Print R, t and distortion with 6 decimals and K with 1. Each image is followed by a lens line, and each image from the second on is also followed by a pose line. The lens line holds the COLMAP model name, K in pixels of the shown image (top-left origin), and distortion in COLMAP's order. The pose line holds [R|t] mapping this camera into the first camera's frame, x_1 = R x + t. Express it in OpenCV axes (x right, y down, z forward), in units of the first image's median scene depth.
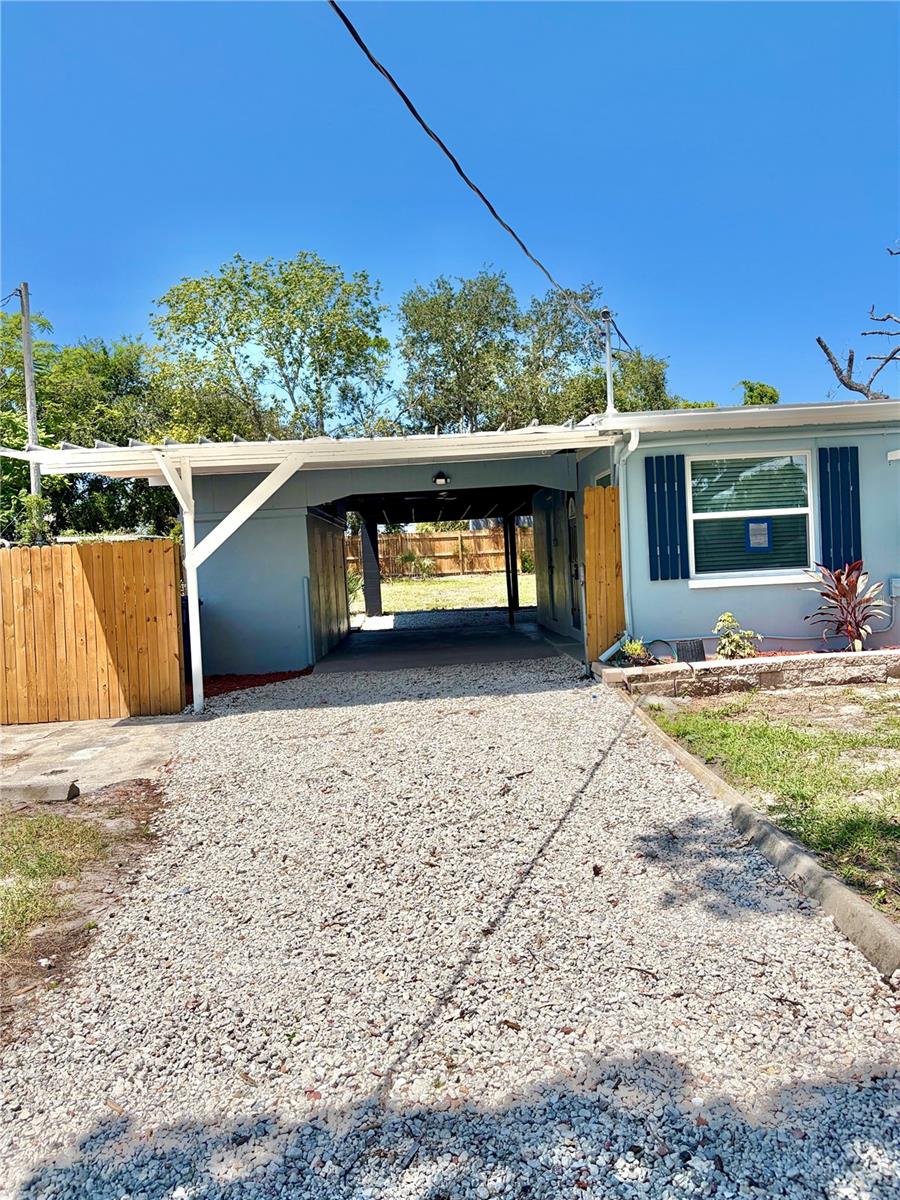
lens RADIAL K [[920.4, 0, 450.0], [0, 920.4, 600.0], [0, 0, 1]] dist [0.049344, -0.074203]
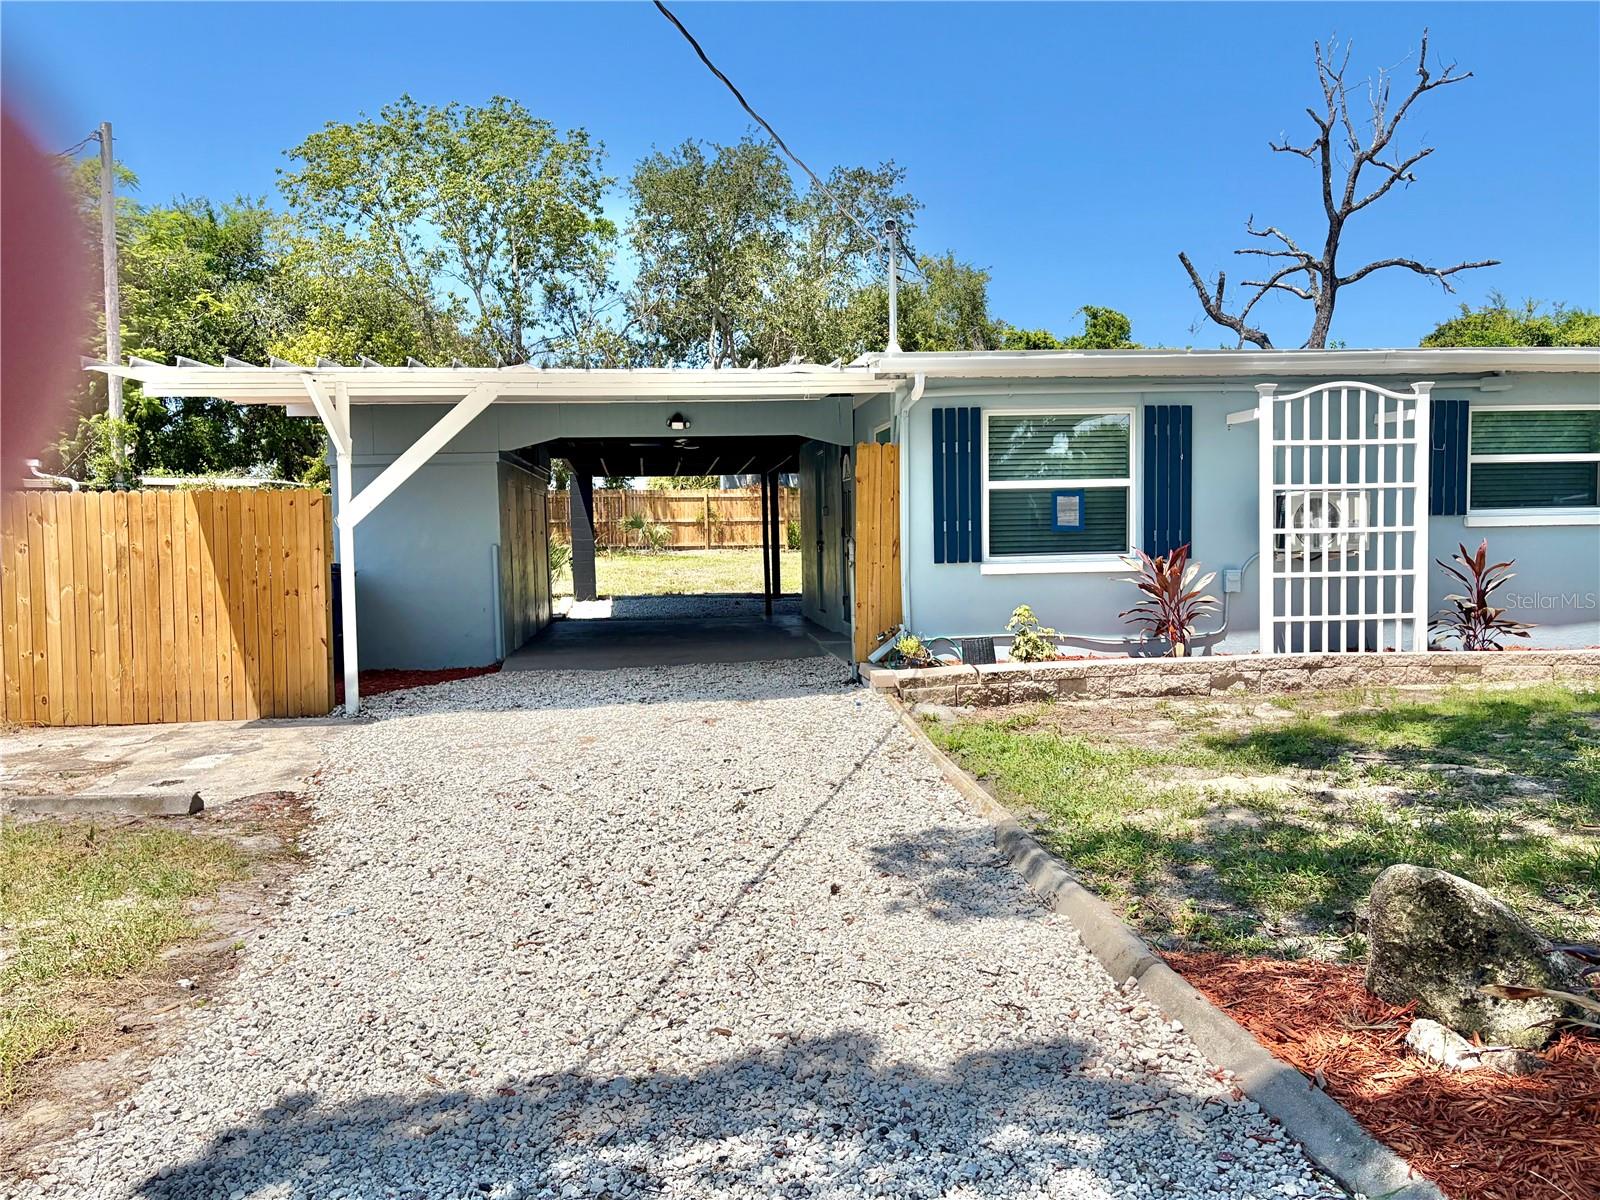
lens RADIAL K [[1271.6, 0, 802.2], [0, 1271.6, 619.1], [0, 0, 1]] dist [0.051702, -0.075936]
pose [[0.995841, 0.028022, 0.086696, 0.008043], [-0.030316, 0.999221, 0.025259, 0.003311], [-0.085921, -0.027782, 0.995915, -0.096388]]
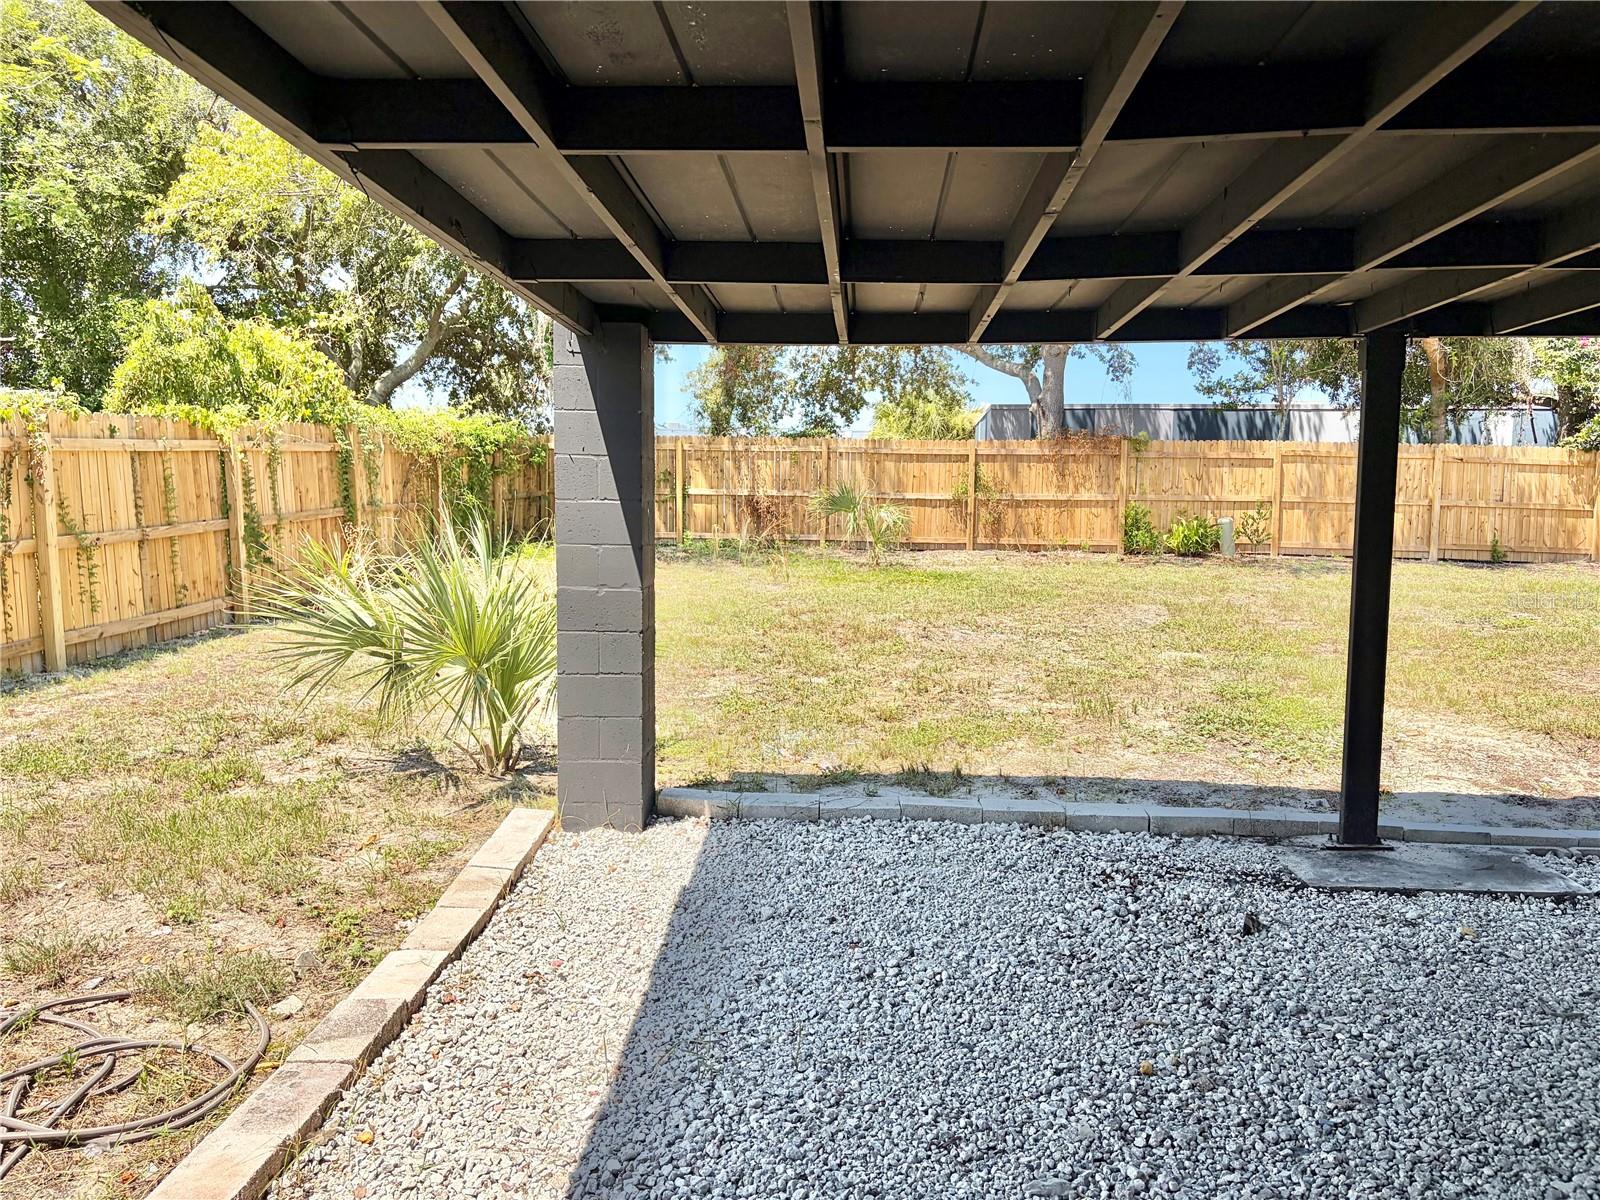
lens RADIAL K [[1227.2, 0, 800.0], [0, 1227.2, 600.0], [0, 0, 1]] dist [0.049344, -0.074203]
pose [[0.996293, 0.061054, -0.060600, -0.109048], [-0.057446, 0.996568, 0.059603, -0.131783], [0.064031, -0.055901, 0.996381, 1.826889]]
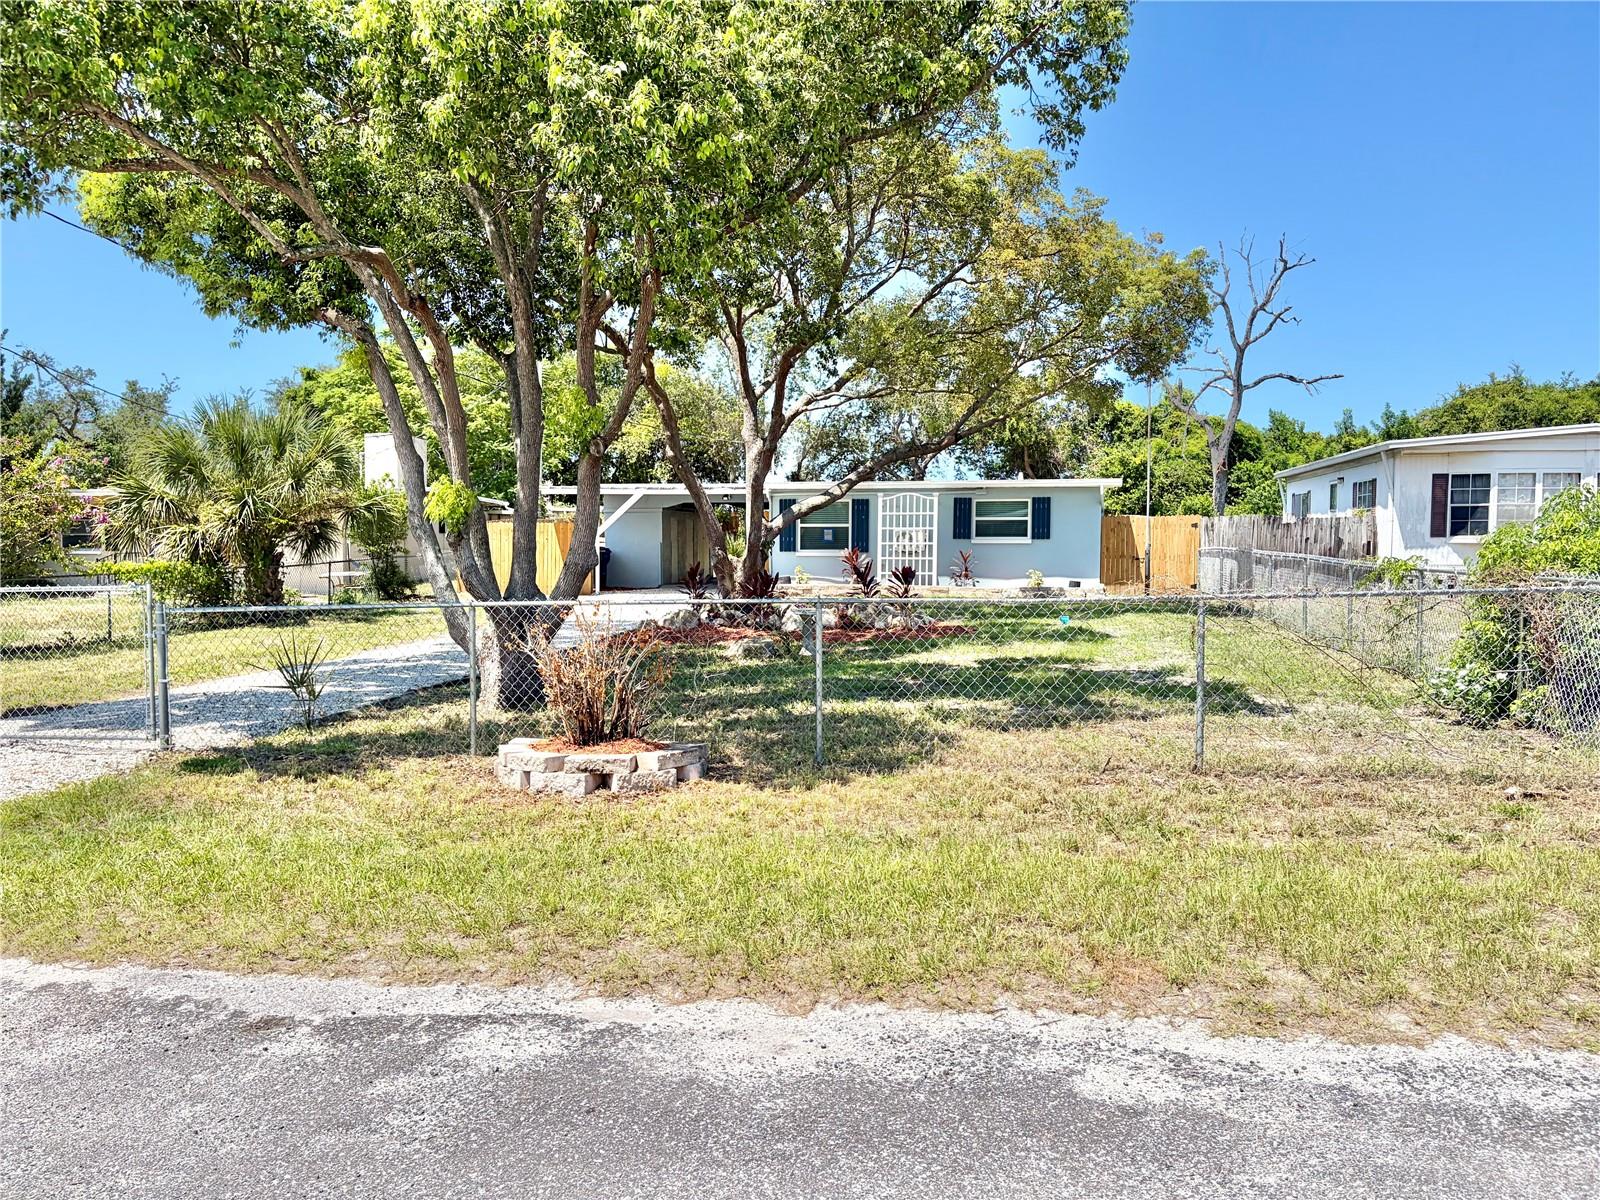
lens RADIAL K [[1271.6, 0, 802.2], [0, 1271.6, 619.1], [0, 0, 1]] dist [0.051702, -0.075936]
pose [[0.978401, 0.066964, -0.195571, 0.935745], [-0.061476, 0.997529, 0.034007, 0.038240], [0.197365, -0.021250, 0.980100, -2.219635]]
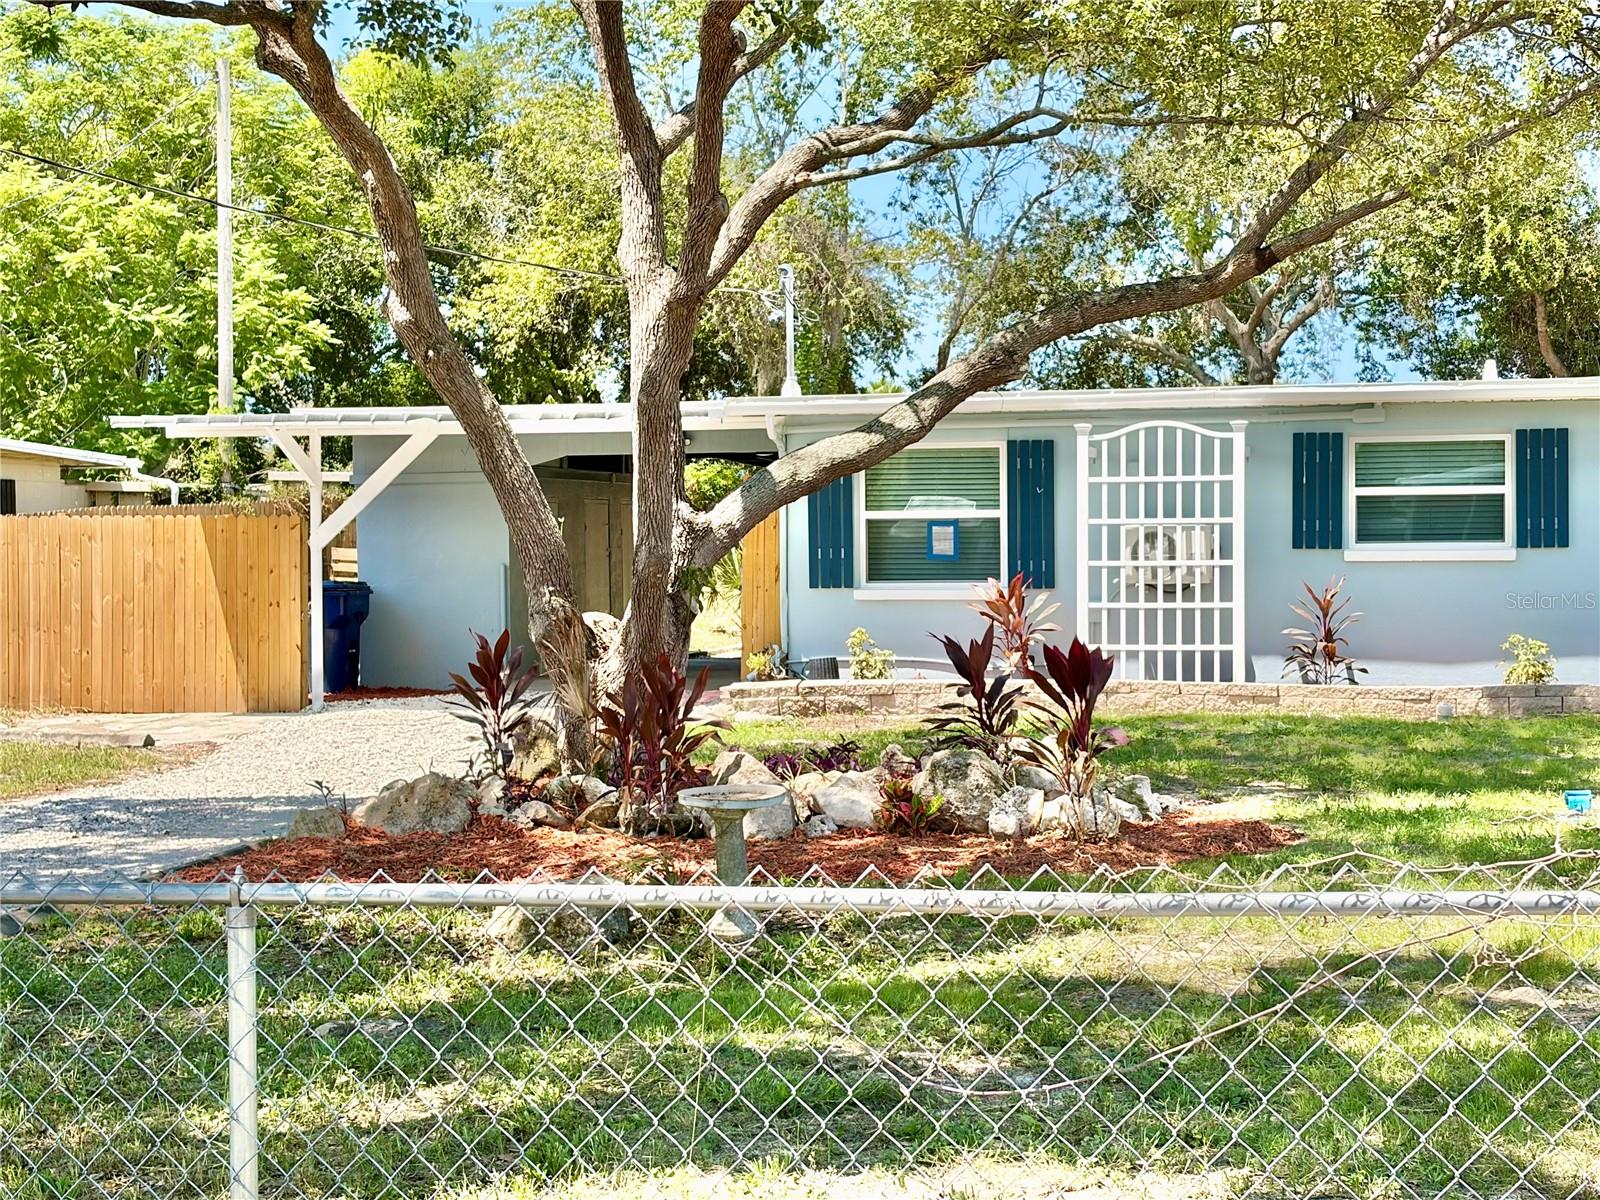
lens RADIAL K [[3036.4, 0, 837.1], [0, 3036.4, 623.9], [0, 0, 1]] dist [0.061864, 0.024161]
pose [[0.962241, 0.052429, -0.267102, 1.004694], [-0.053002, 0.998582, 0.005068, -0.003440], [0.266989, 0.009281, 0.963655, -1.714537]]
